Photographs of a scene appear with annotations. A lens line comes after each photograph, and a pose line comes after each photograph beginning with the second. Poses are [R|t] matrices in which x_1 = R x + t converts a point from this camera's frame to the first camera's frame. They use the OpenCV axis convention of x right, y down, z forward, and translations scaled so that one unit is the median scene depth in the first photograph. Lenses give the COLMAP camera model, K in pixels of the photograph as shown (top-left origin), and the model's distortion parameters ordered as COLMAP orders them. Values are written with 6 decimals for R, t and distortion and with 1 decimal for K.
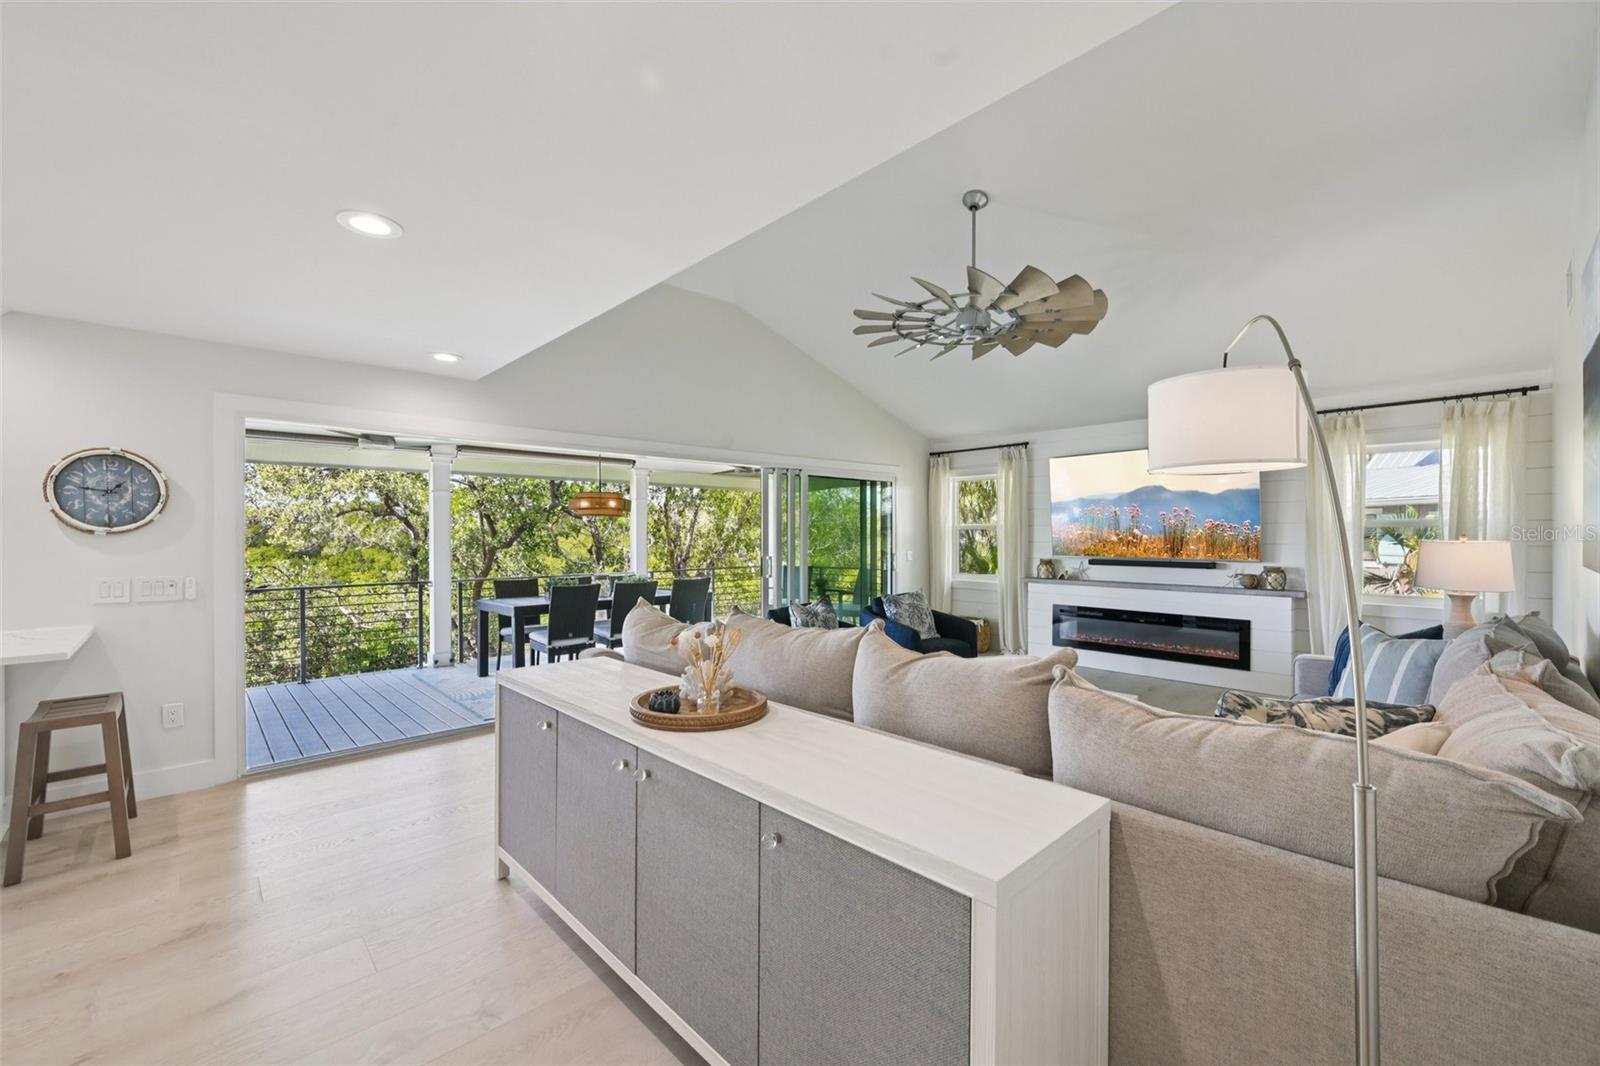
lens RADIAL K [[638.4, 0, 798.3], [0, 638.4, 533.9], [0, 0, 1]] dist [-0.003139, -0.000025]
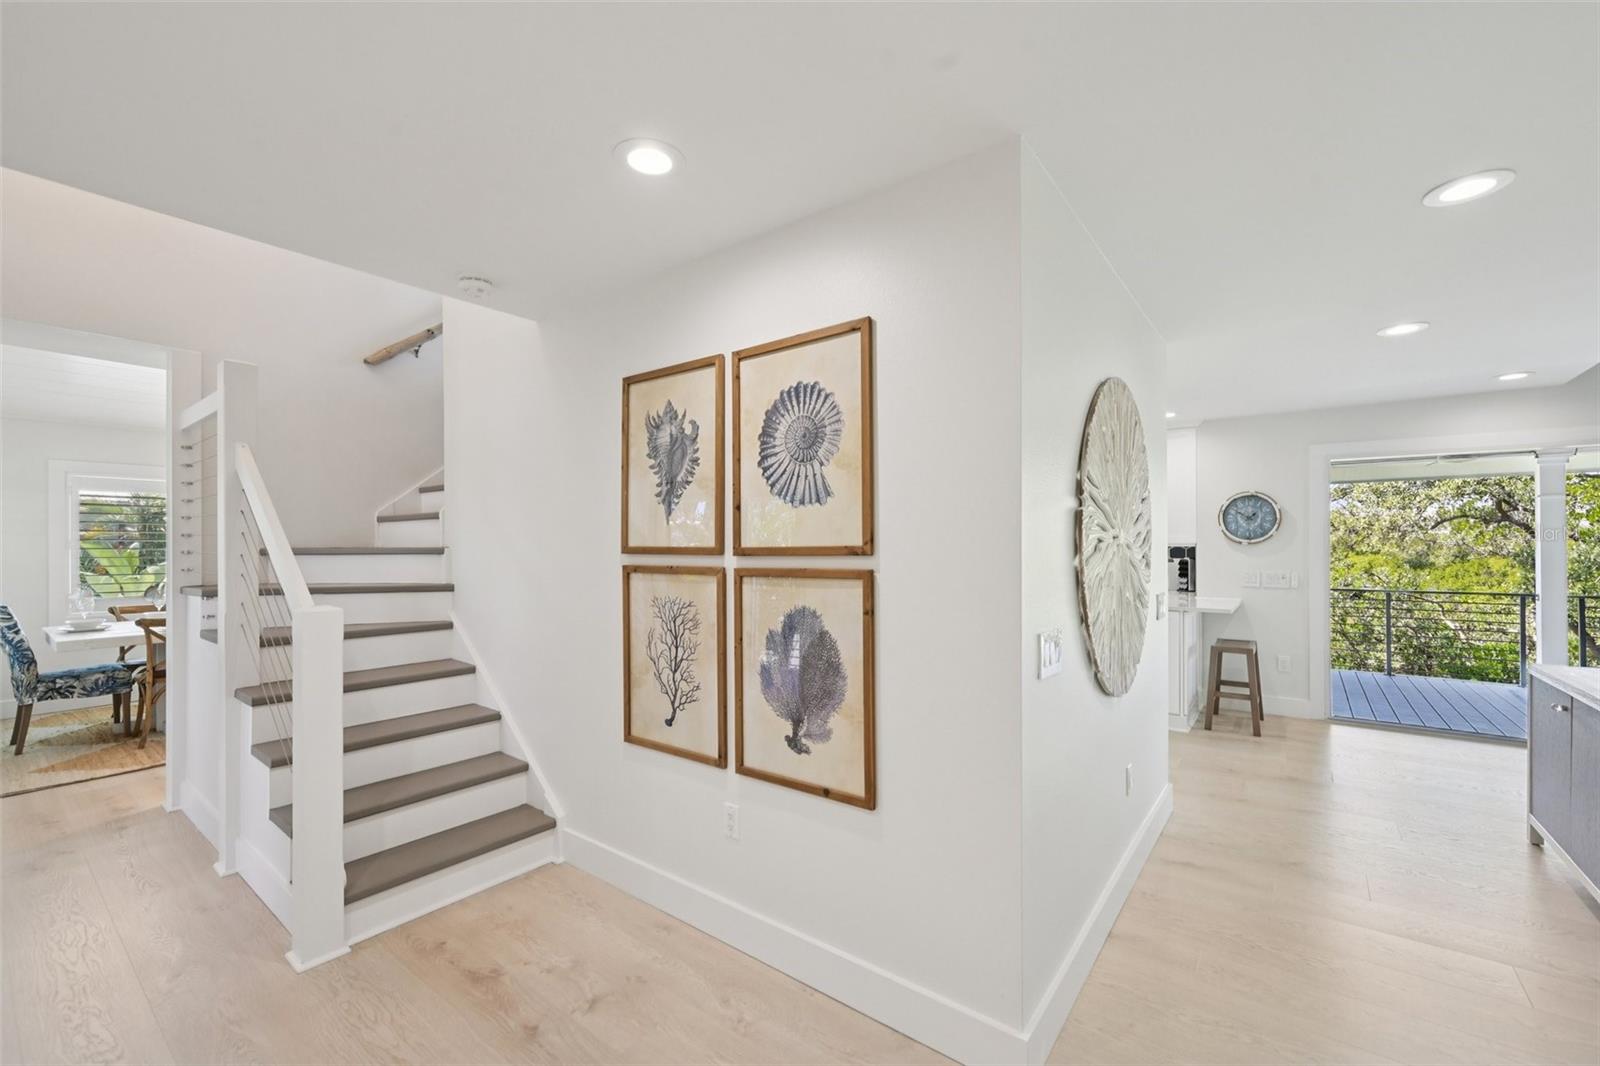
lens RADIAL K [[638.4, 0, 811.6], [0, 638.4, 542.2], [0, 0, 1]] dist [-0.003139, -0.000025]
pose [[0.149992, -0.000818, -0.988687, 0.214456], [0.001831, 0.999998, -0.000549, -0.003185], [0.988686, -0.001728, 0.149993, -0.208897]]
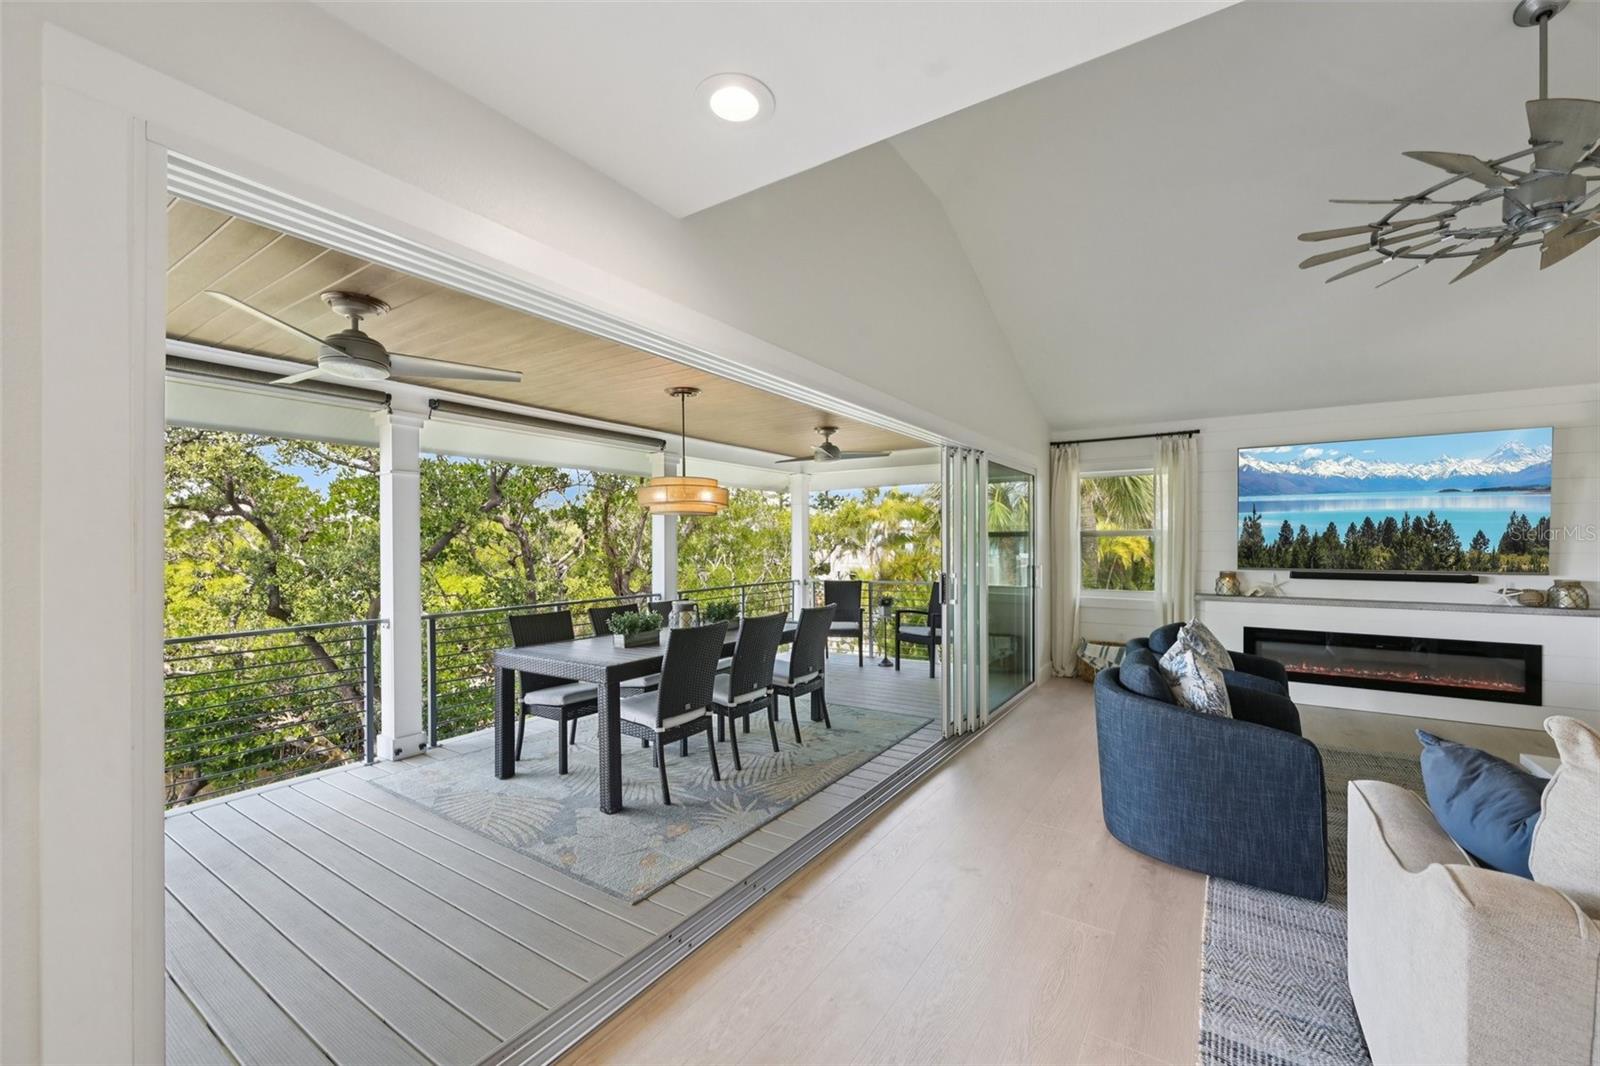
lens RADIAL K [[638.4, 0, 817.1], [0, 638.4, 531.4], [0, 0, 1]] dist [-0.003139, -0.000025]
pose [[0.974175, 0.003483, 0.225770, -0.375823], [-0.000575, 0.999916, -0.012945, -0.002144], [-0.225796, 0.012480, 0.974095, 0.374574]]
